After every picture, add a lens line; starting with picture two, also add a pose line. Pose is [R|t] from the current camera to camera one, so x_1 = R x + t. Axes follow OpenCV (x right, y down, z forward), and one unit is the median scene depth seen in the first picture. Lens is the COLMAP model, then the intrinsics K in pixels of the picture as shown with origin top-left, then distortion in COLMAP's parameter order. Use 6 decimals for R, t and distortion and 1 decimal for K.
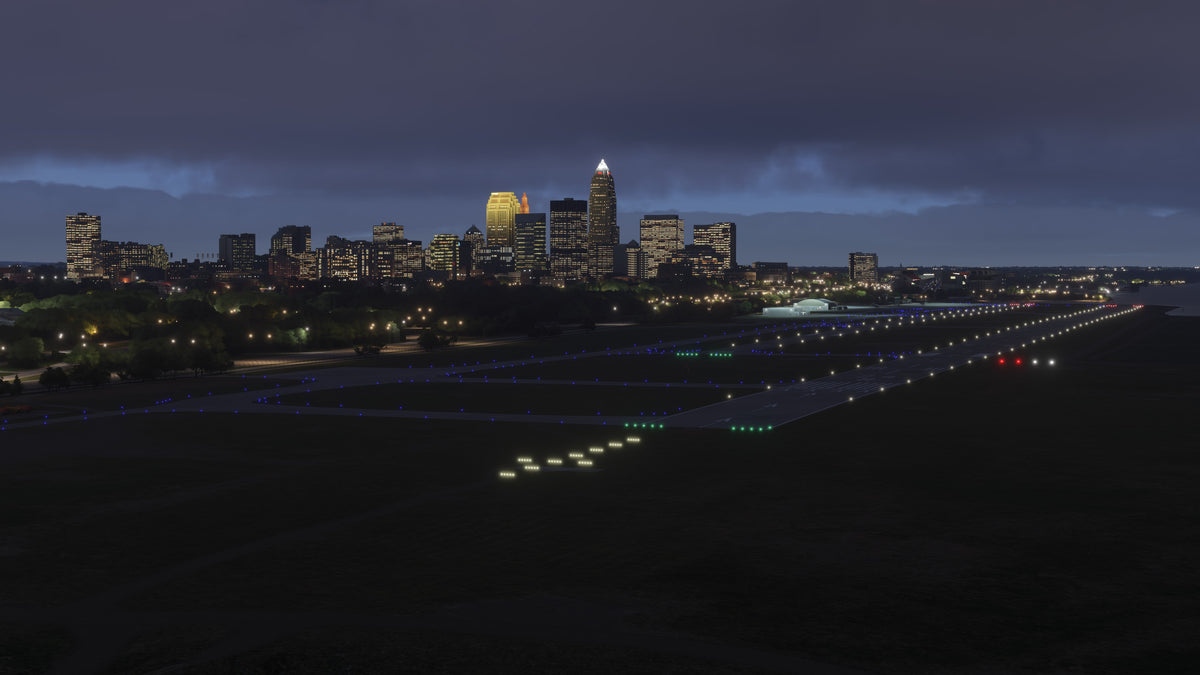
lens RADIAL K [[1714.8, 0, 600.0], [0, 1714.8, 337.5], [0, 0, 1]] dist [-0.007770, -0.004918]
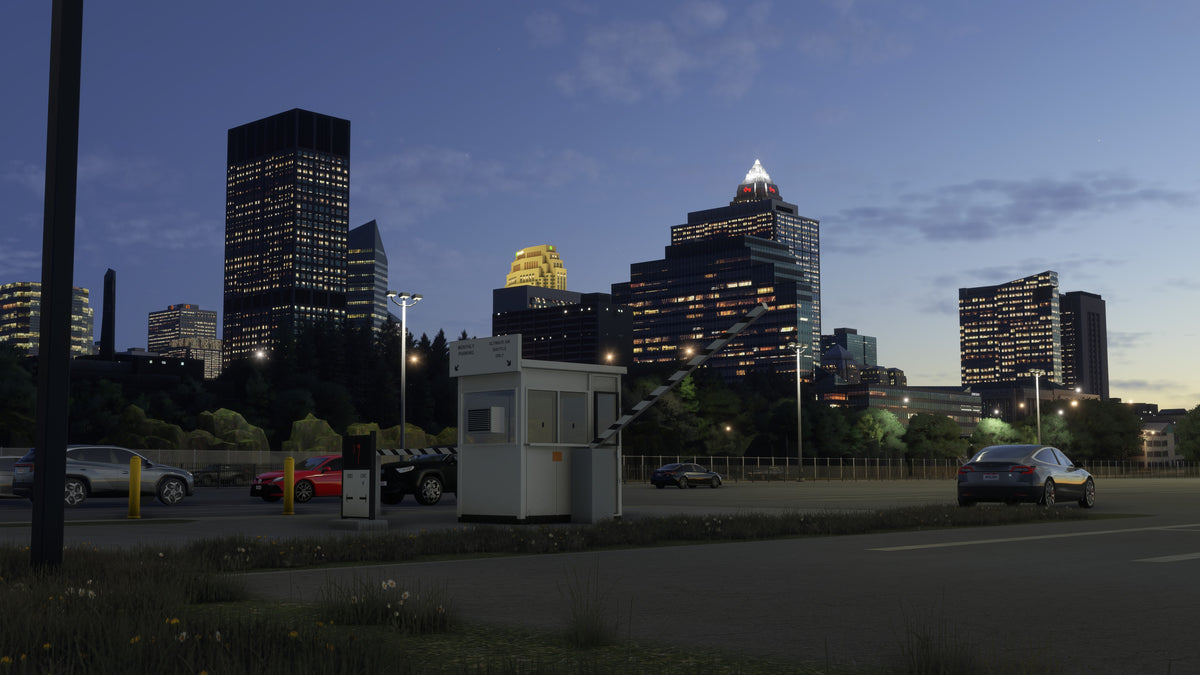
lens RADIAL K [[1350.6, 0, 600.0], [0, 1350.6, 337.5], [0, 0, 1]] dist [-0.009407, -0.007494]
pose [[0.922976, -0.043550, -0.382386, 0.104935], [-0.010330, 0.990416, -0.137732, -0.014808], [0.384720, 0.131073, 0.913680, 0.775369]]
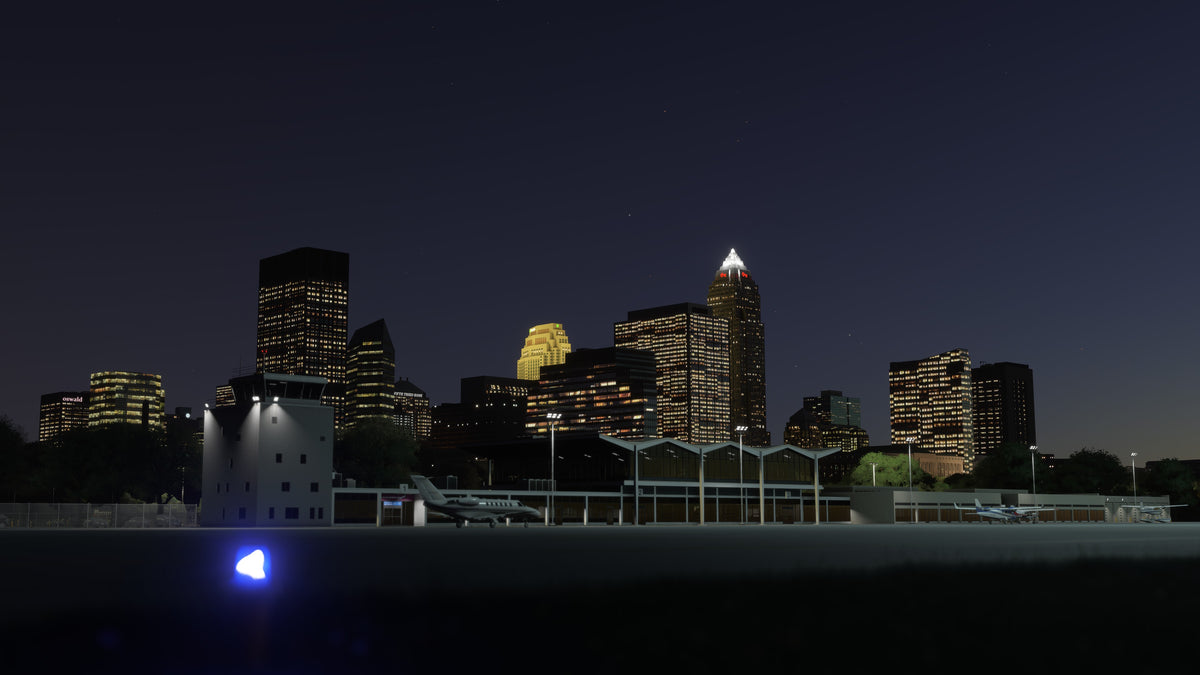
lens RADIAL K [[1350.6, 0, 600.0], [0, 1350.6, 337.5], [0, 0, 1]] dist [-0.009407, -0.007494]
pose [[0.895134, -0.064427, -0.441116, 0.156966], [-0.013098, 0.985273, -0.170484, -0.012918], [0.445604, 0.158384, 0.881108, 0.729492]]
